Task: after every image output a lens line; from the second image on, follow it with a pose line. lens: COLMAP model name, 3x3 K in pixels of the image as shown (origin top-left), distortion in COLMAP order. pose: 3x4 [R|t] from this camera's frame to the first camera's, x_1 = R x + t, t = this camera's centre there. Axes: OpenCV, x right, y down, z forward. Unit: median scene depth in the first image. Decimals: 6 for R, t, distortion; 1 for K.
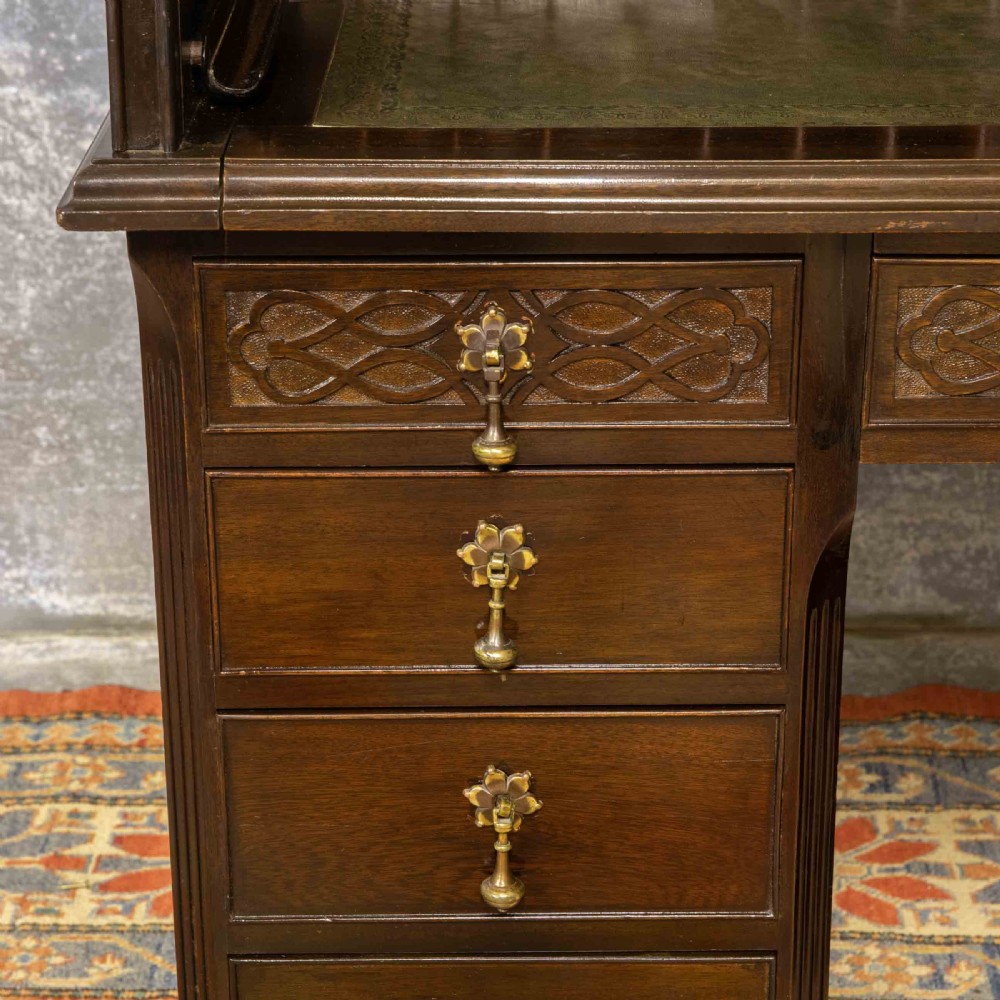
lens RADIAL K [[2705.7, 0, 501.9], [0, 2705.7, 496.5], [0, 0, 1]] dist [0.147765, 0.546984]
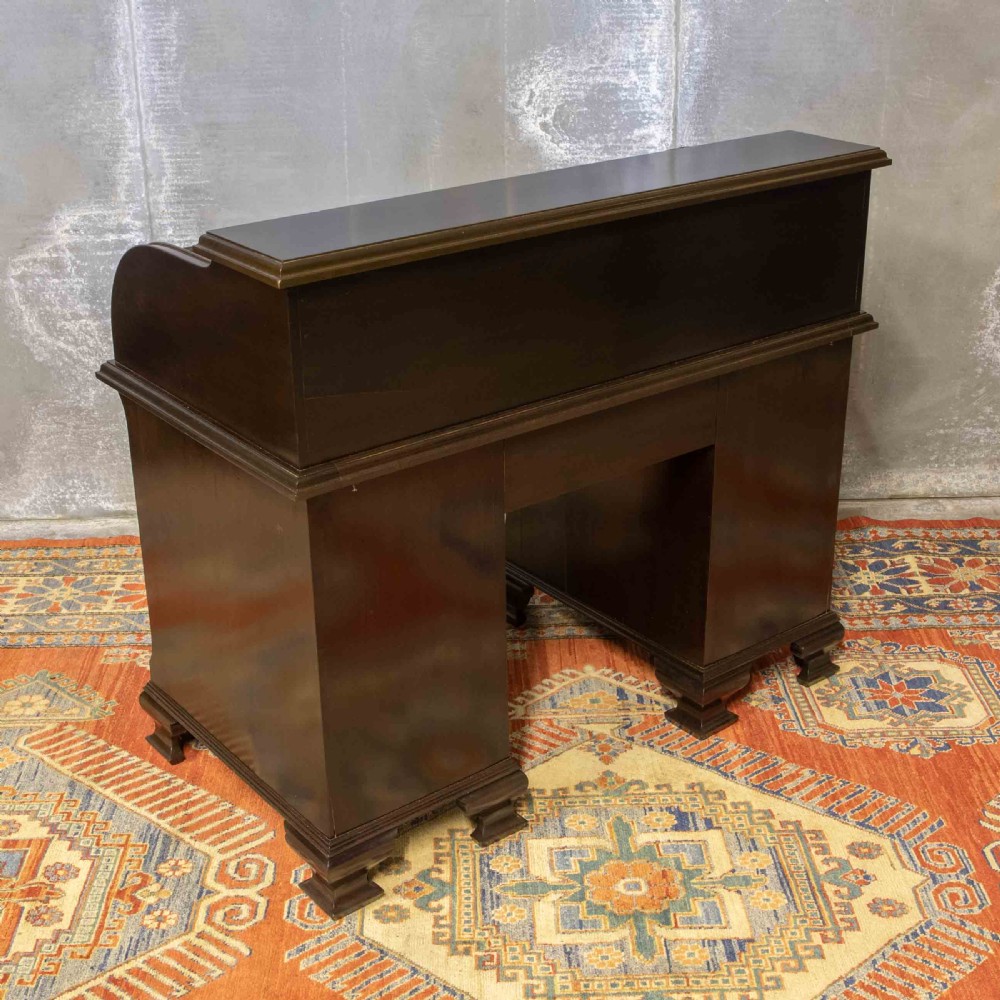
lens RADIAL K [[1501.3, 0, 481.2], [0, 1501.3, 460.8], [0, 0, 1]] dist [-0.112822, 0.099721]
pose [[0.999373, -0.027631, 0.022154, 0.210838], [0.027795, 0.999588, -0.007134, 0.017968], [-0.021948, 0.007745, 0.999729, -0.590456]]
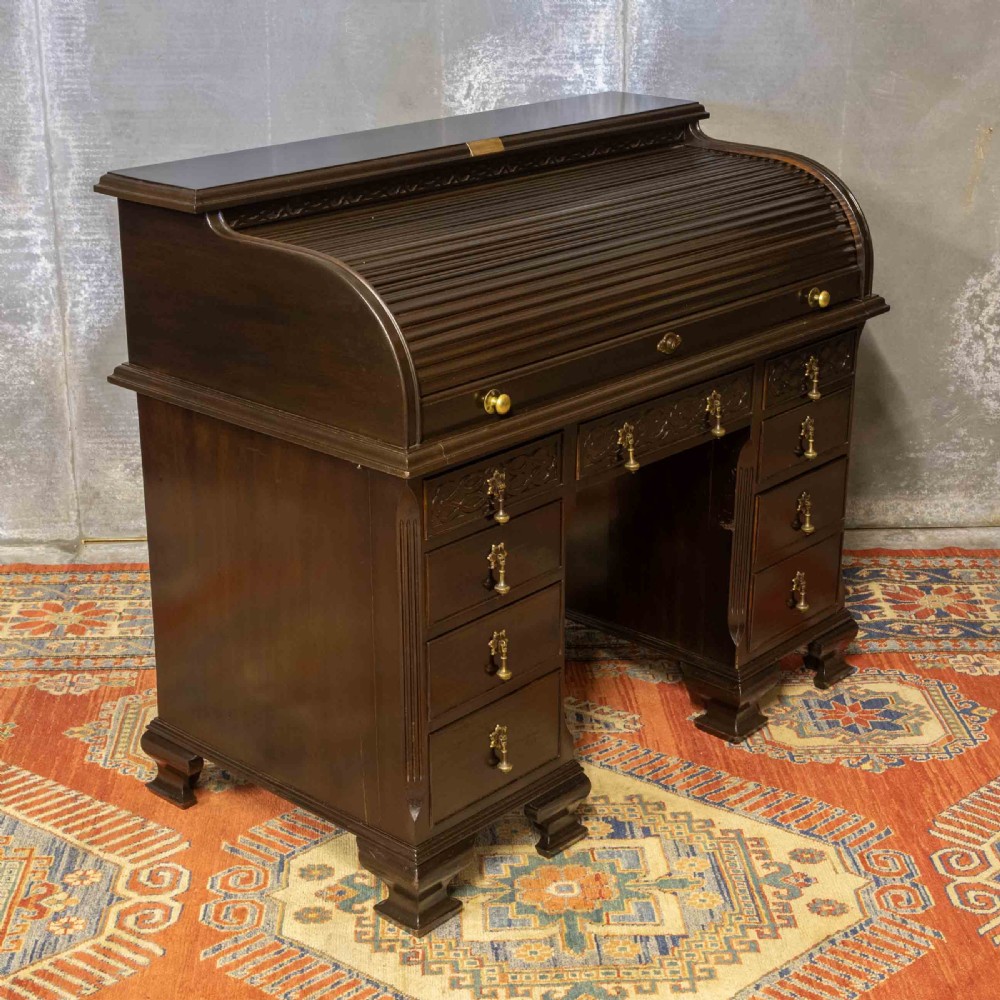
lens RADIAL K [[1821.9, 0, 523.7], [0, 1821.9, 488.1], [0, 0, 1]] dist [-0.002645, 0.018767]
pose [[0.996838, -0.022061, 0.076338, 0.216721], [0.025802, 0.998496, -0.048367, 0.108769], [-0.075157, 0.050184, 0.995908, -0.804412]]
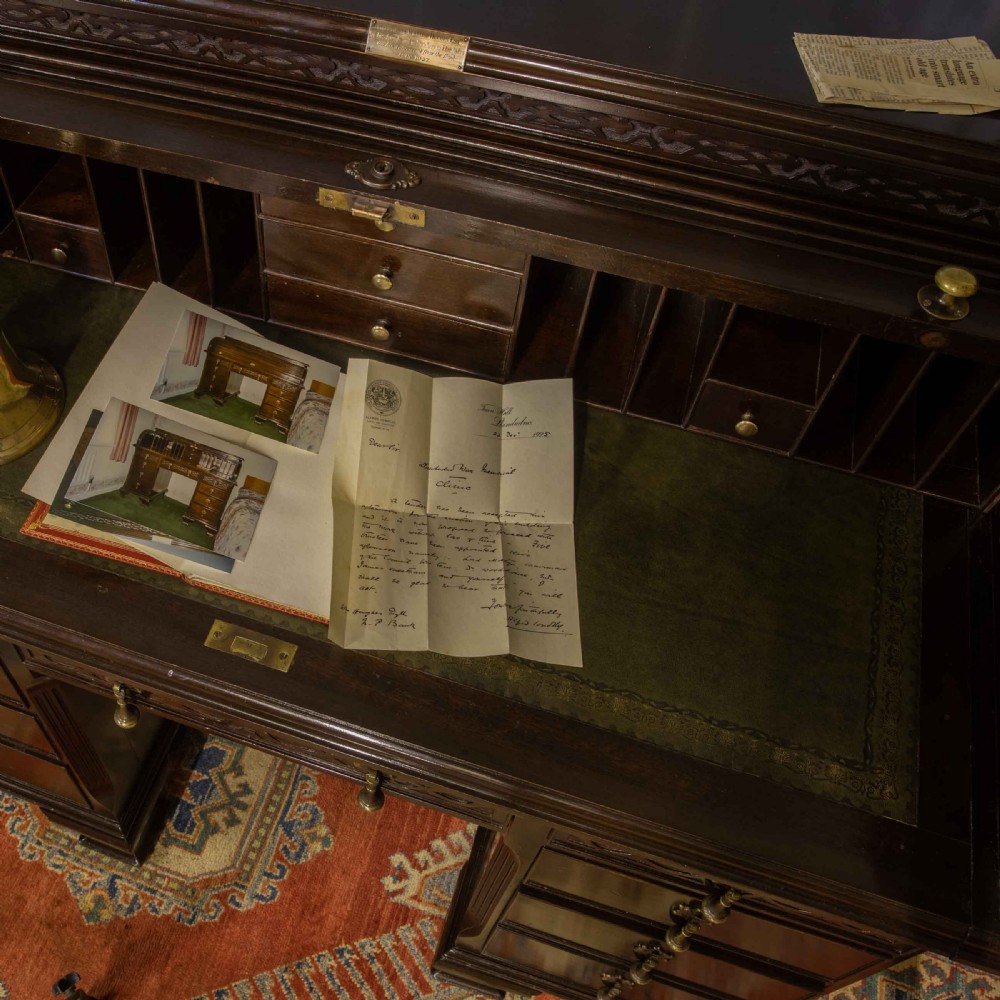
lens RADIAL K [[1011.9, 0, 345.2], [0, 1011.9, 497.8], [0, 0, 1]] dist [-0.118393, 0.090359]
pose [[0.943887, 0.271942, -0.187417, 0.282554], [-0.132926, 0.832280, 0.538183, -0.332607], [0.302338, -0.483071, 0.821726, 0.354031]]
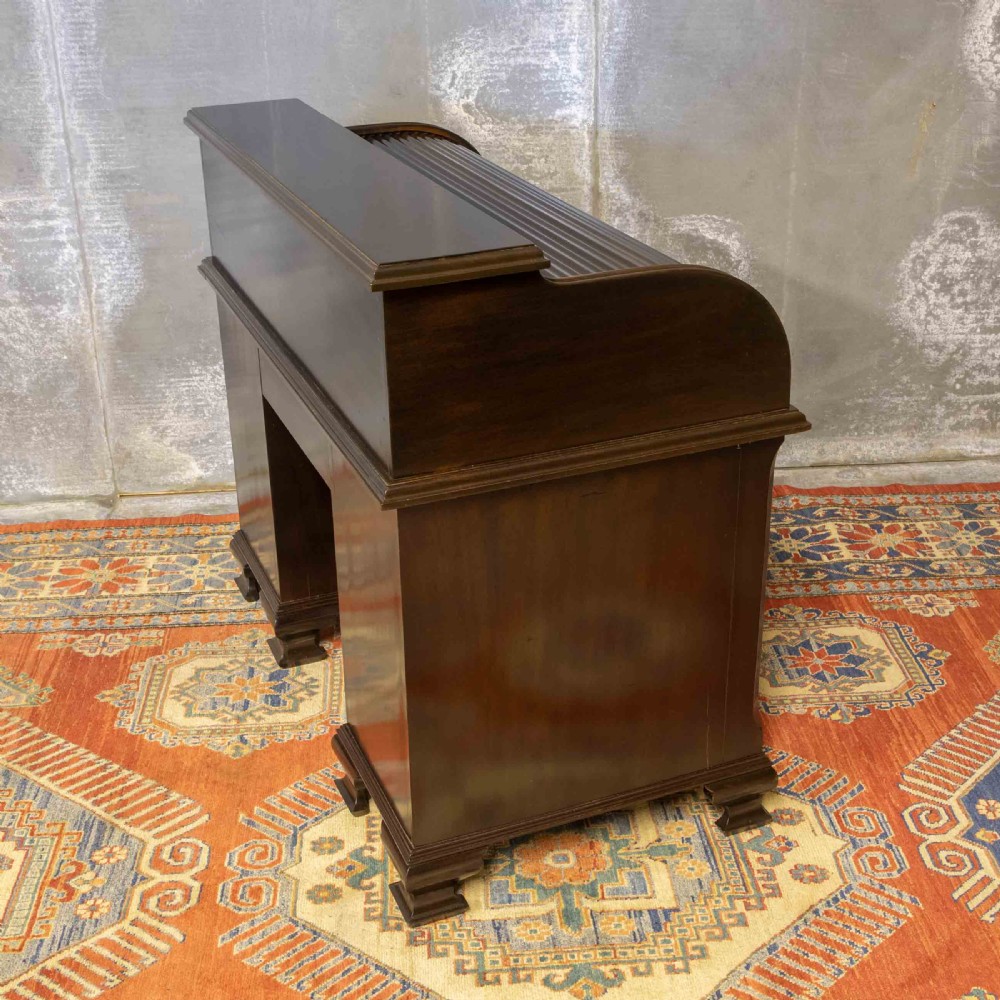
lens RADIAL K [[1438.7, 0, 499.3], [0, 1438.7, 477.7], [0, 0, 1]] dist [-0.060498, 0.096539]
pose [[0.996488, -0.050101, 0.067096, 0.234558], [0.048071, 0.998346, 0.031532, 0.003069], [-0.068565, -0.028196, 0.997248, -0.559942]]
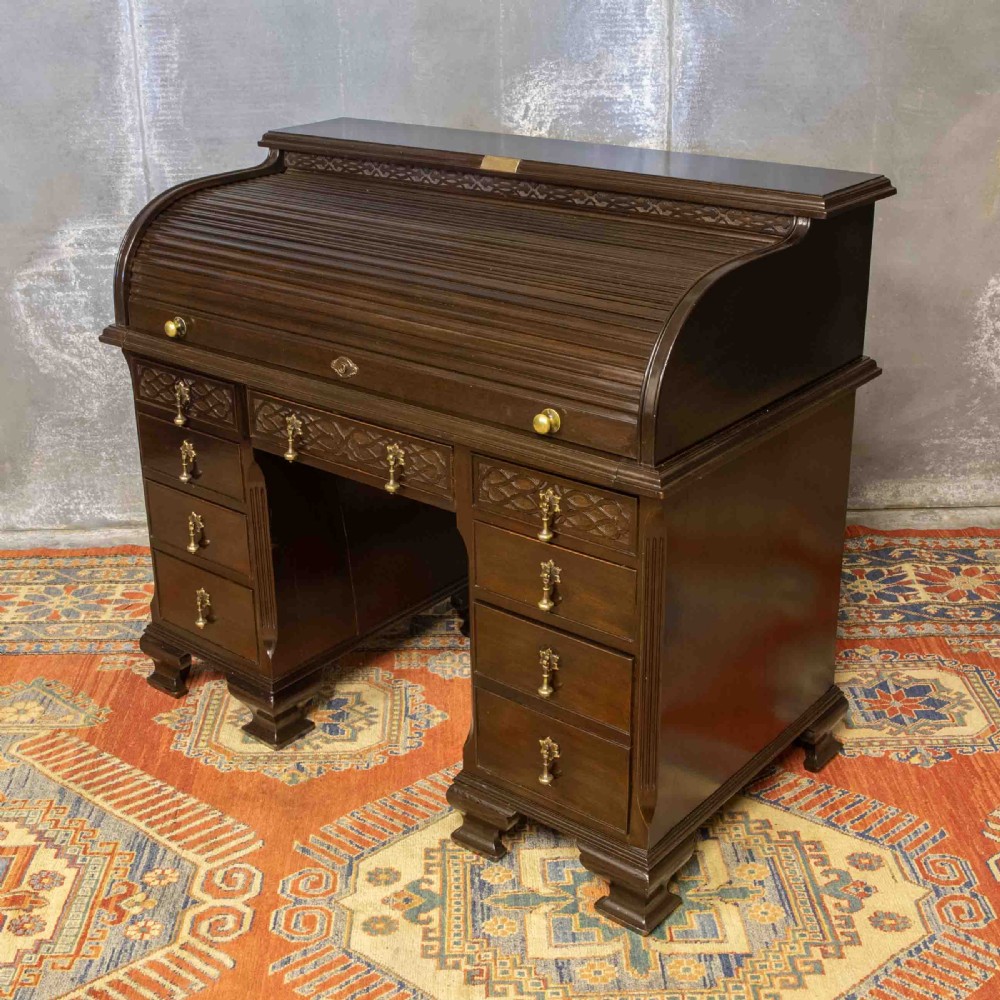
lens RADIAL K [[1425.8, 0, 463.4], [0, 1425.8, 433.7], [0, 0, 1]] dist [-0.116765, 0.102603]
pose [[0.999592, -0.028424, 0.002635, 0.228046], [0.028513, 0.998592, -0.044722, 0.035711], [-0.001360, 0.044779, 0.998996, -0.518015]]
